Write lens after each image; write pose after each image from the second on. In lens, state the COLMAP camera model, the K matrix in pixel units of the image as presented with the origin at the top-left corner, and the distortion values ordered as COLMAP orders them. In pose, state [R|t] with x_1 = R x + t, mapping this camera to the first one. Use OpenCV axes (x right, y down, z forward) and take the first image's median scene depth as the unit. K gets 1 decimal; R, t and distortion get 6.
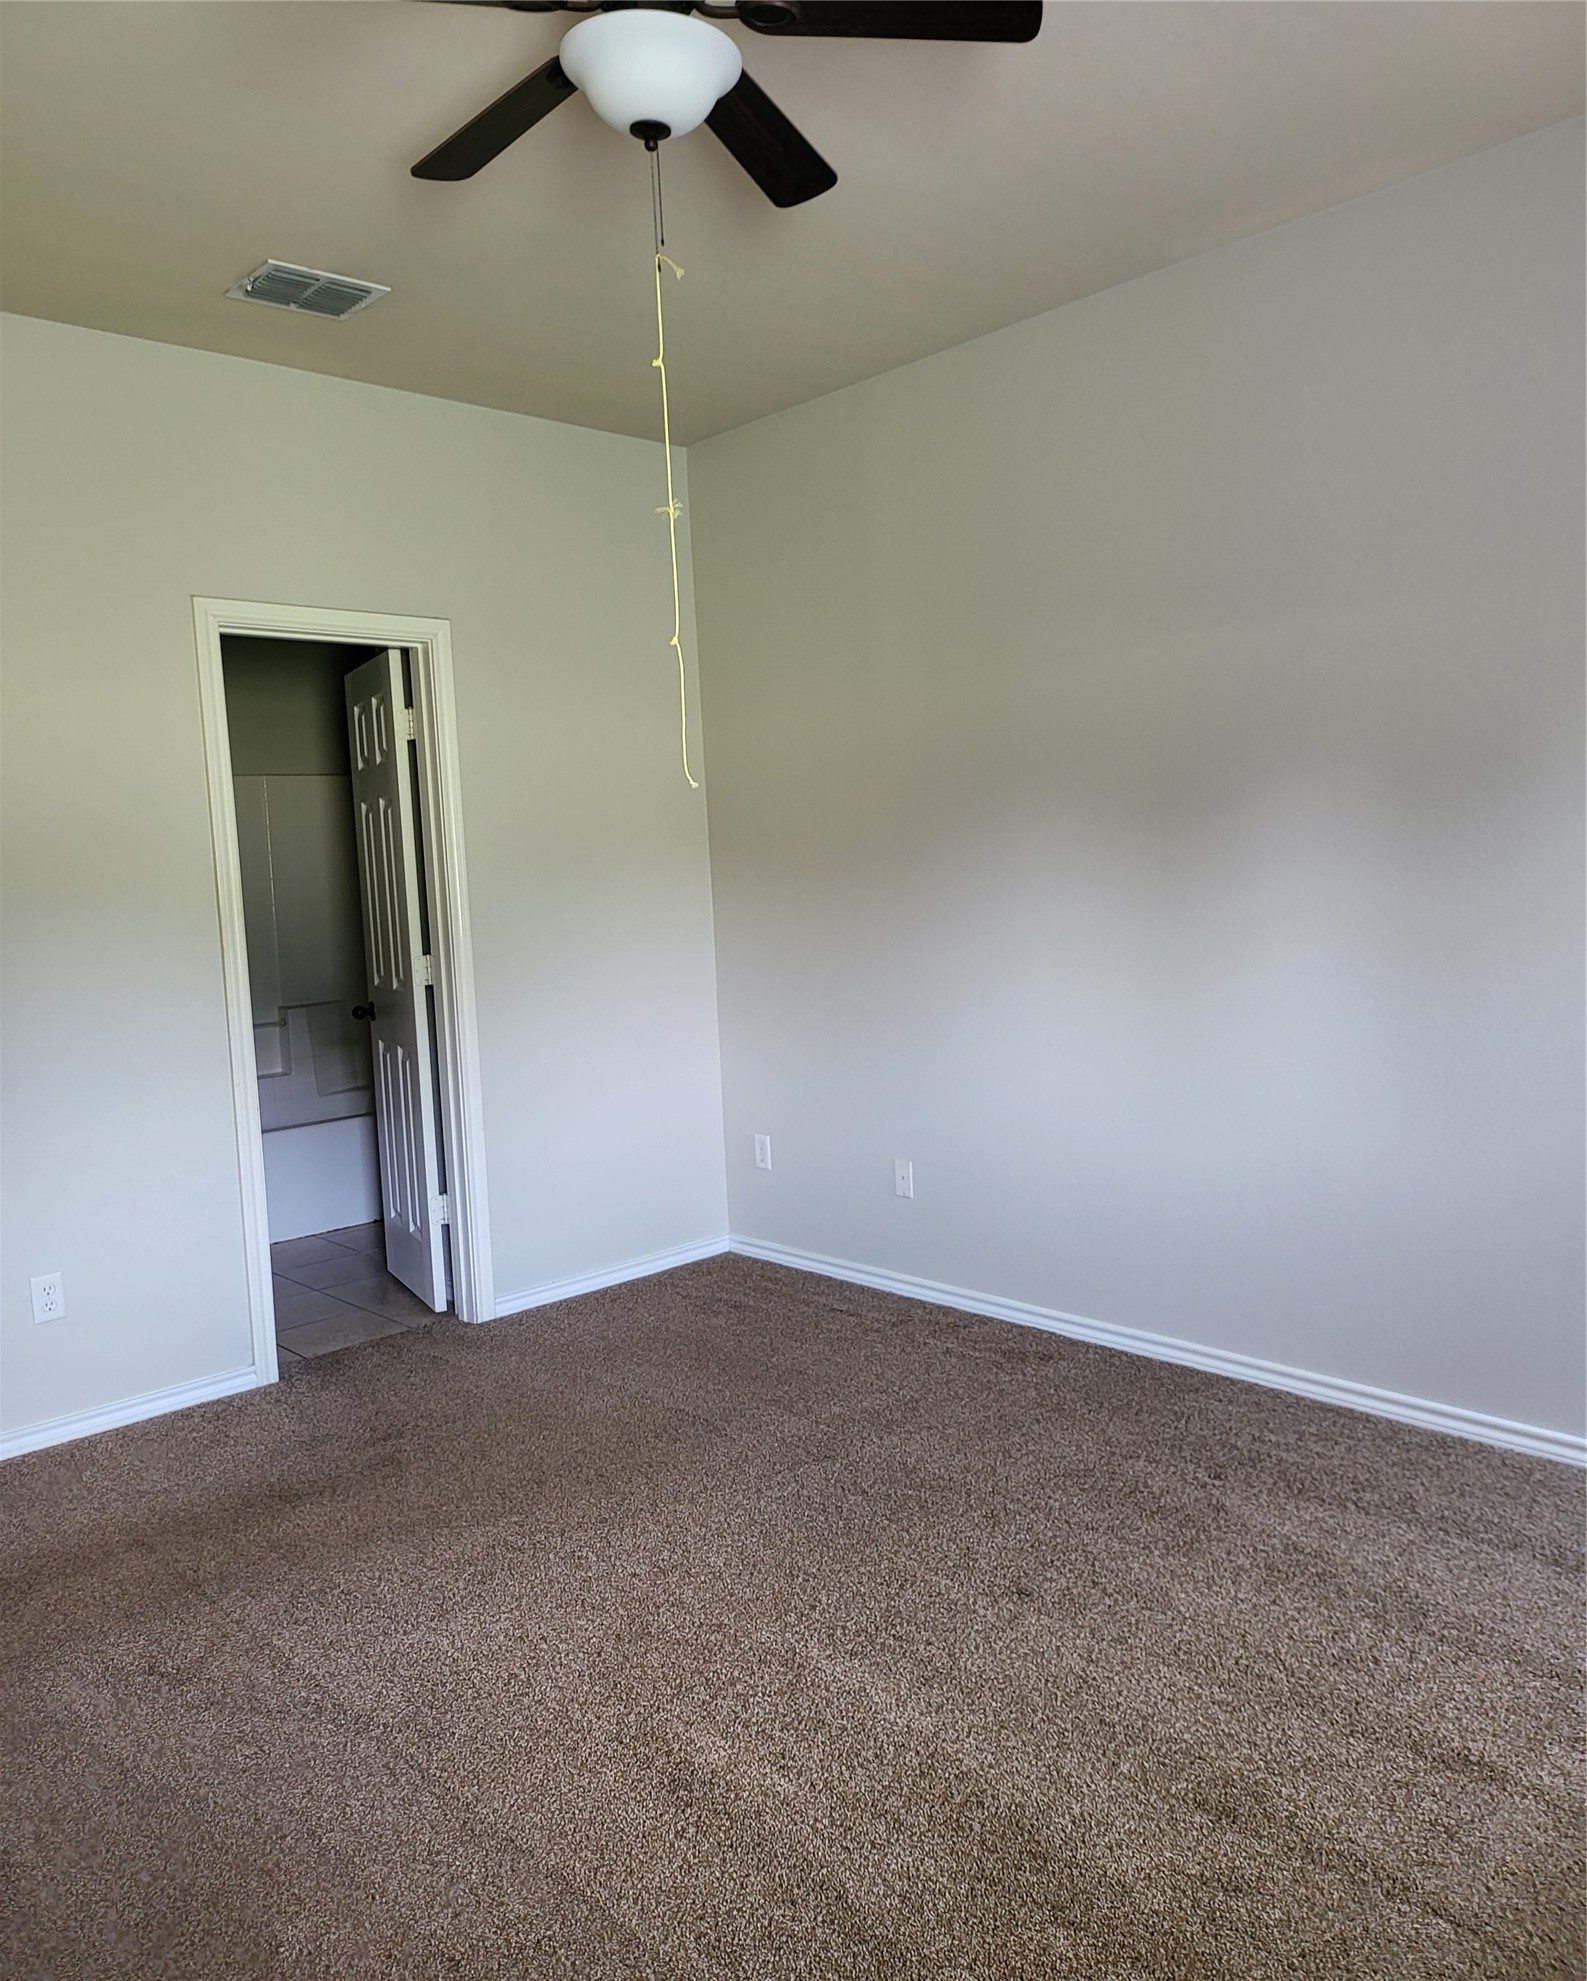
lens RADIAL K [[1469.8, 0, 794.3], [0, 1469.8, 981.0], [0, 0, 1]] dist [0.077540, -0.090370]
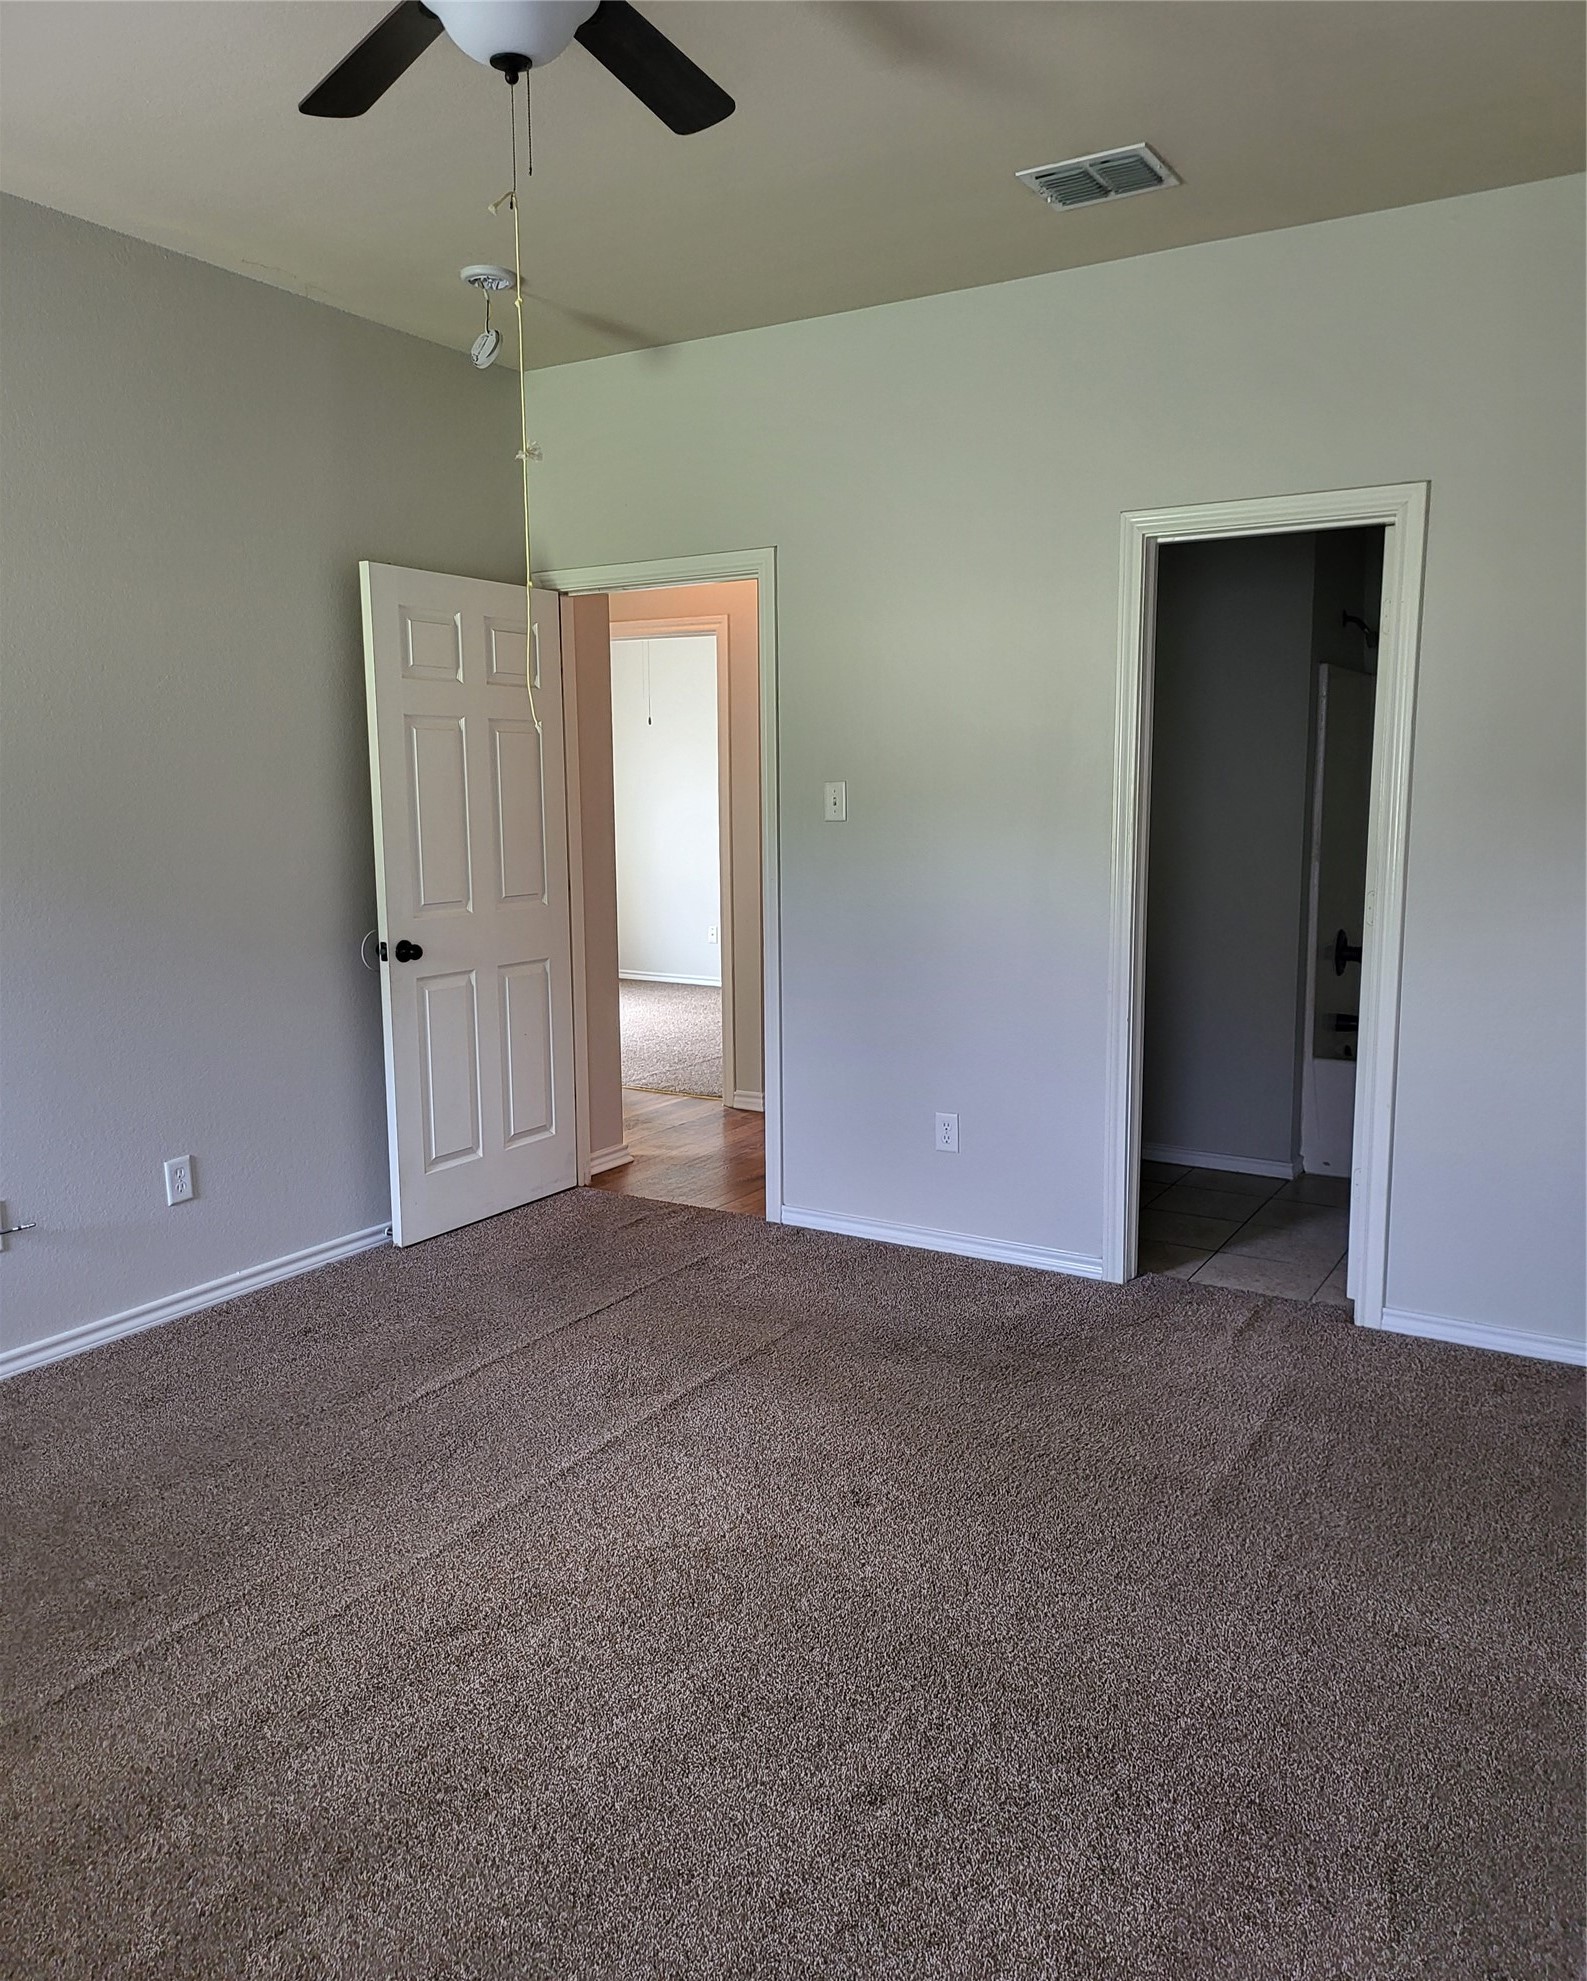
lens RADIAL K [[1469.8, 0, 794.3], [0, 1469.8, 981.0], [0, 0, 1]] dist [0.077540, -0.090370]
pose [[0.286950, 0.169263, -0.942873, 0.520917], [-0.095500, 0.984417, 0.147657, -0.066900], [0.953173, 0.047675, 0.298643, 0.471162]]
